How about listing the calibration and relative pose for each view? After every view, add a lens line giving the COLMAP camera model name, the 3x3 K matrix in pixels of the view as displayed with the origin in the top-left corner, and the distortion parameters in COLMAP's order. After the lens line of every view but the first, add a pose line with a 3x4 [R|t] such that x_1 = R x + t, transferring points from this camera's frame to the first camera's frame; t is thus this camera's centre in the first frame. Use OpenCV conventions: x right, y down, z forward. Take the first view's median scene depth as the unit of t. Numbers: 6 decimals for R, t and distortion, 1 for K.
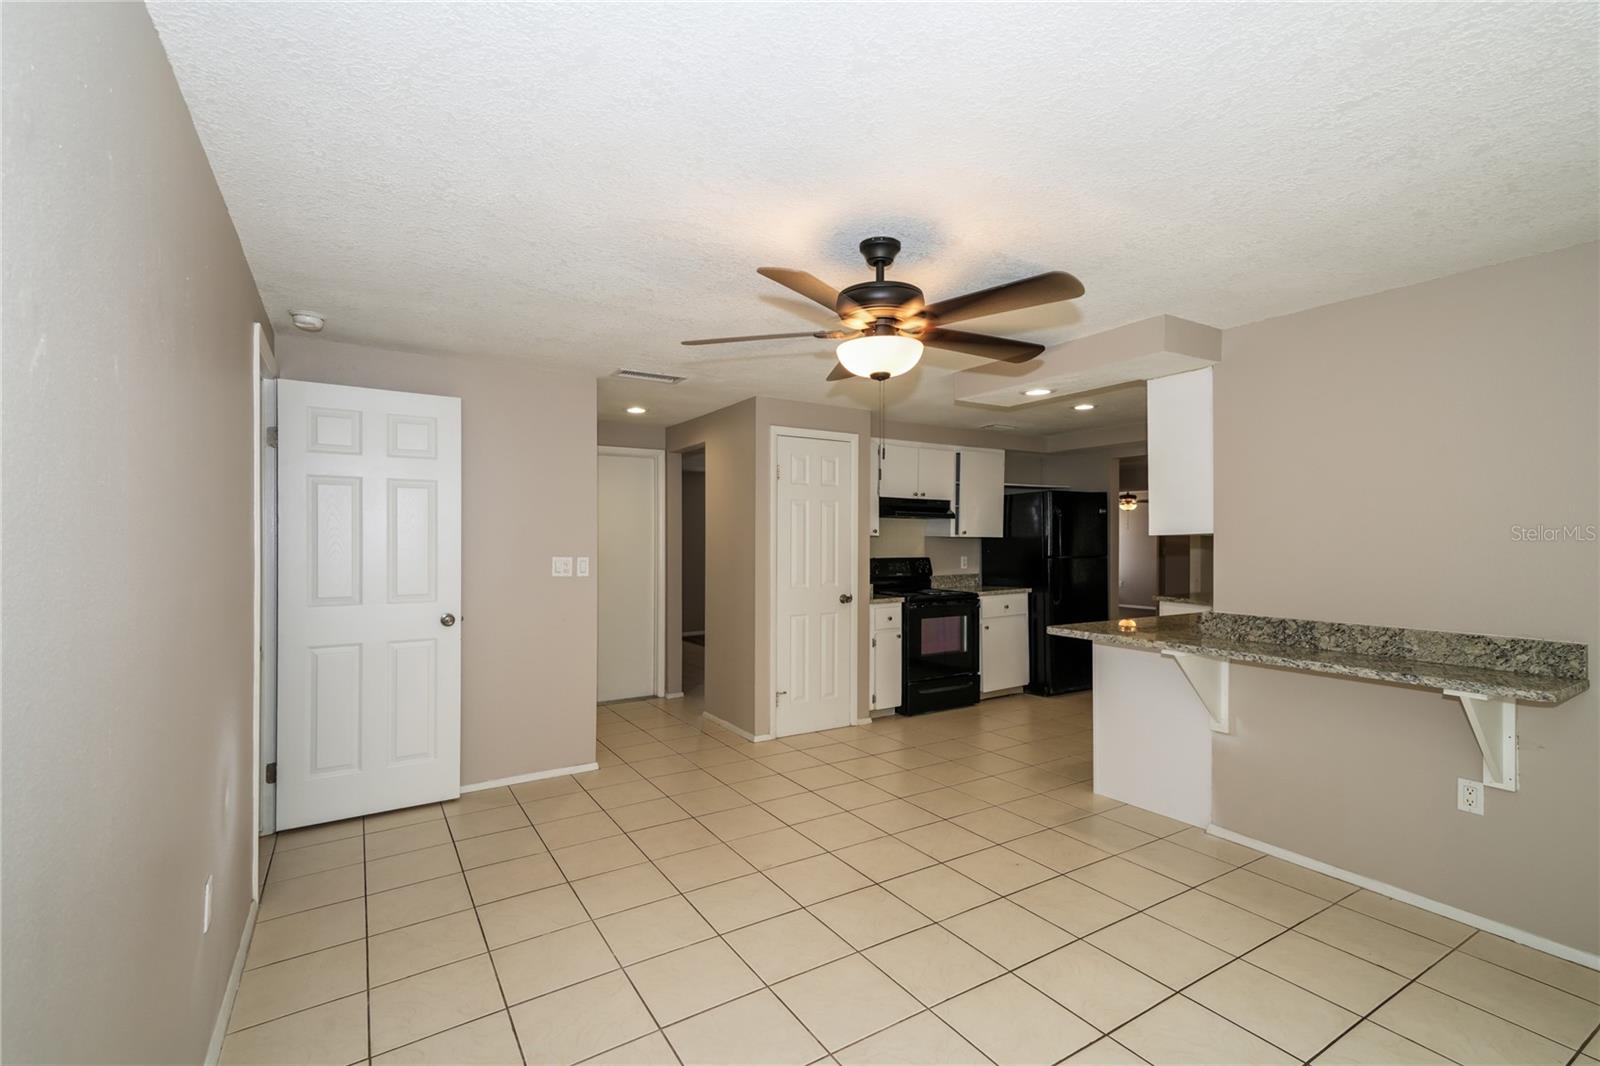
lens RADIAL K [[719.7, 0, 806.7], [0, 719.7, 550.9], [0, 0, 1]] dist [0.000296, 0.000244]
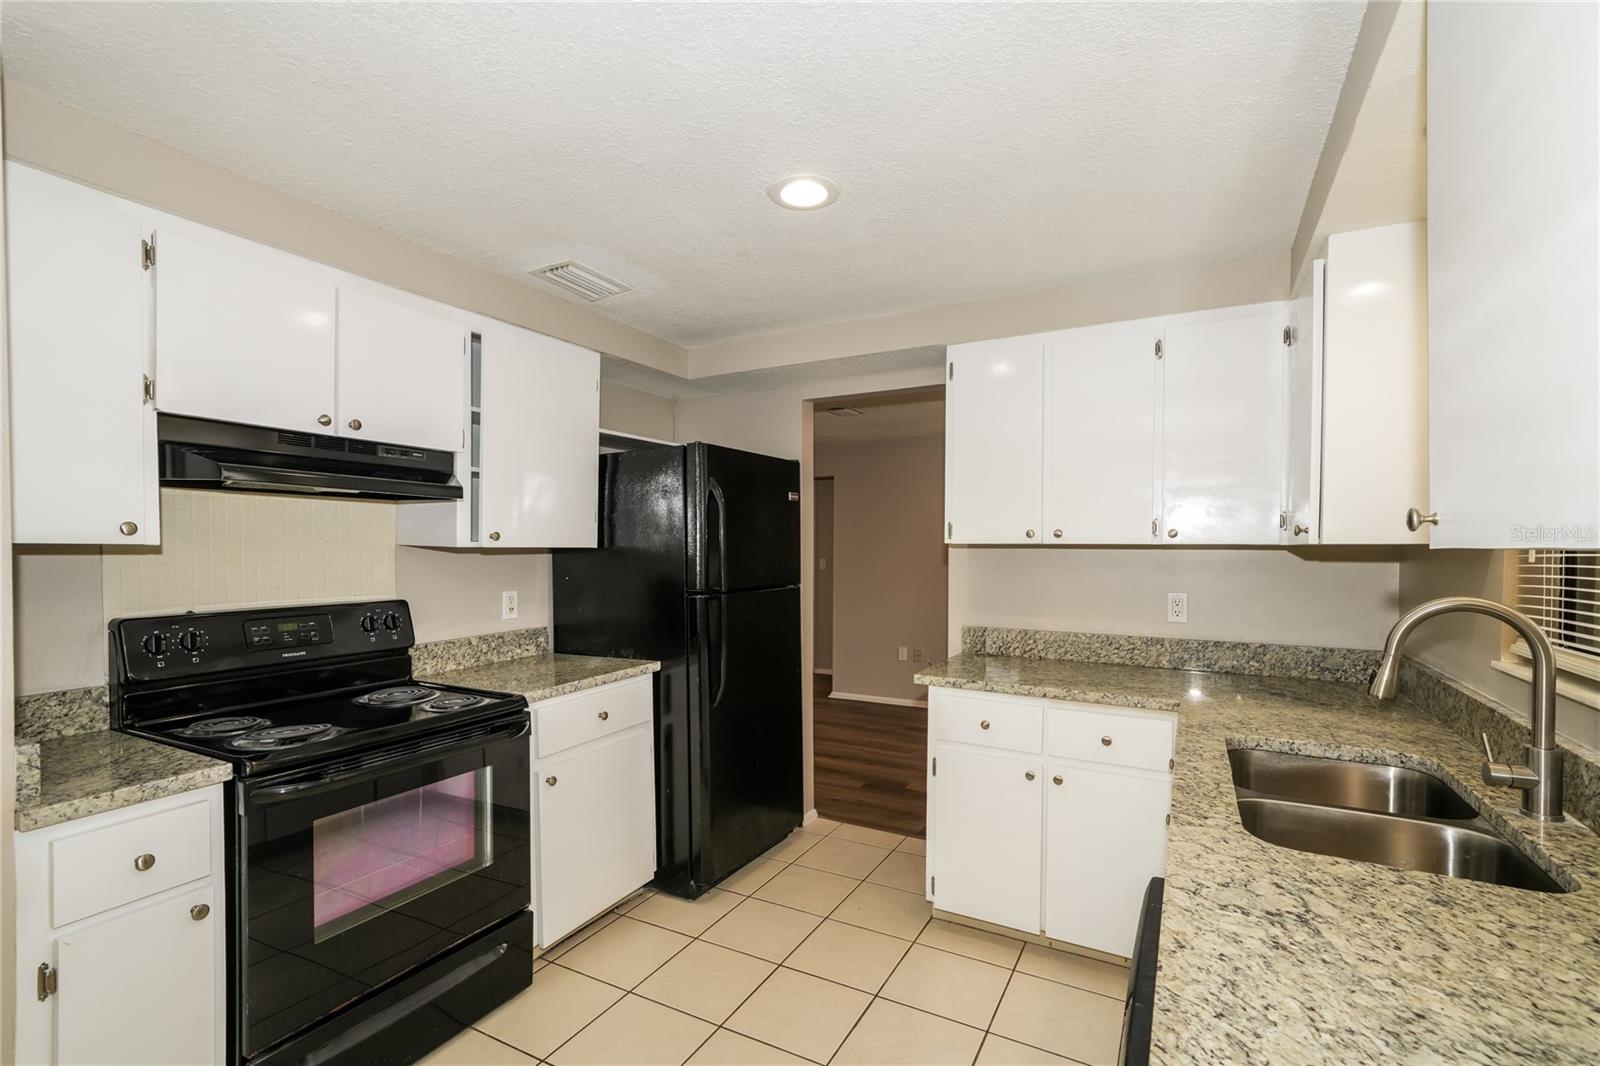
lens RADIAL K [[719.7, 0, 806.7], [0, 719.7, 550.9], [0, 0, 1]] dist [0.000296, 0.000244]
pose [[0.868872, -0.003848, 0.495022, 0.172156], [0.008716, 0.999934, -0.007526, -0.012872], [-0.494961, 0.010854, 0.868848, 0.572822]]
